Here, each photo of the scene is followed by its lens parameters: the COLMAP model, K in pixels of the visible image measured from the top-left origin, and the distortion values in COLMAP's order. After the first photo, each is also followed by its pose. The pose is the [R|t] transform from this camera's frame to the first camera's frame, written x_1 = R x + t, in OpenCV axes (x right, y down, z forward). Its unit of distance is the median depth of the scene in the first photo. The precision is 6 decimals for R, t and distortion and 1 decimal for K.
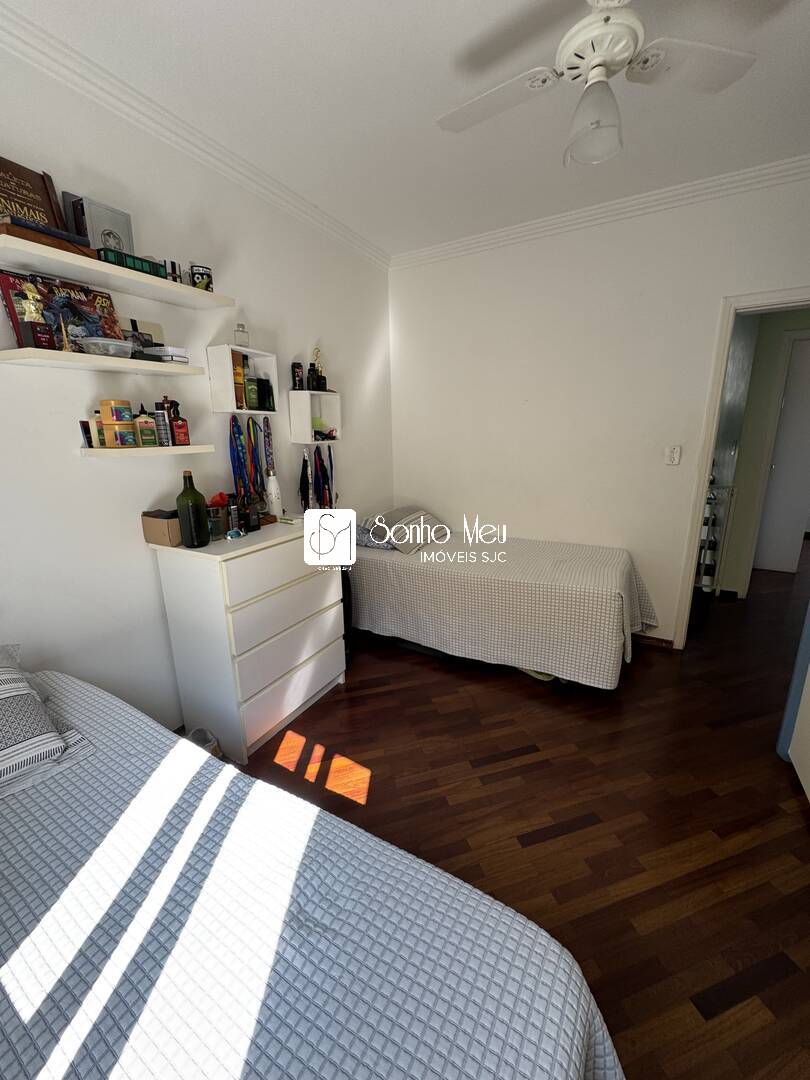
lens RADIAL K [[432.4, 0, 407.5], [0, 432.4, 537.2], [0, 0, 1]] dist [0.001198, 0.000307]
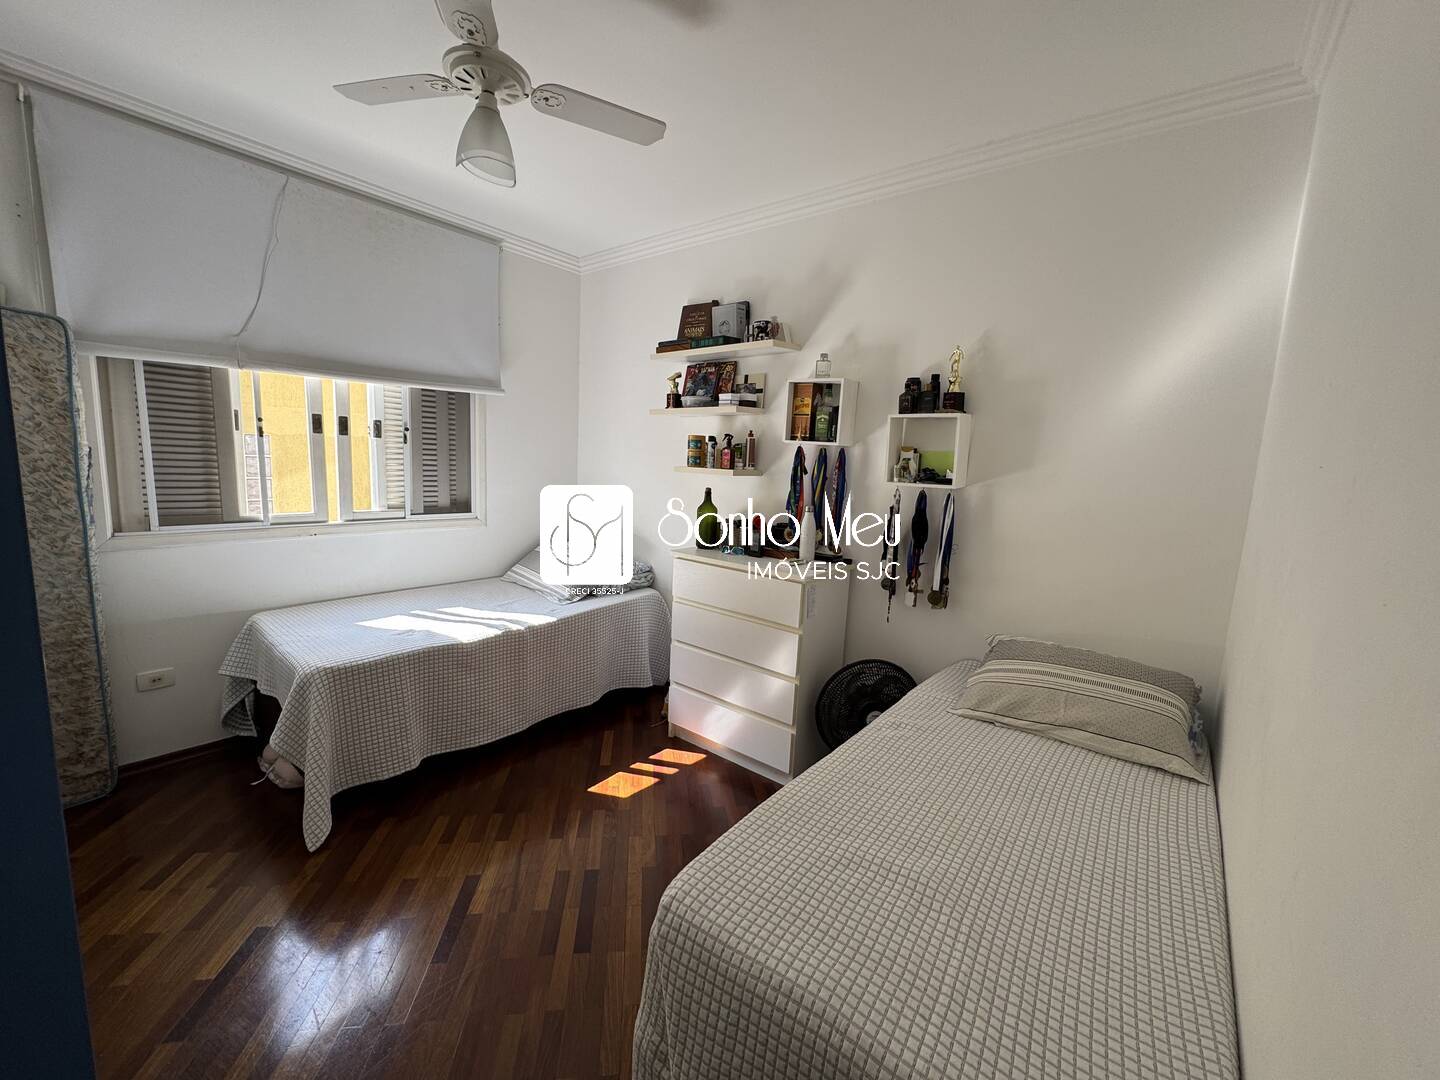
lens RADIAL K [[576.5, 0, 721.5], [0, 576.5, 539.1], [0, 0, 1]] dist [0.001198, 0.000307]
pose [[-0.168476, 0.142073, -0.975413, 1.073272], [-0.285506, 0.940106, 0.186244, -0.312610], [0.943452, 0.309864, -0.117823, 1.190370]]
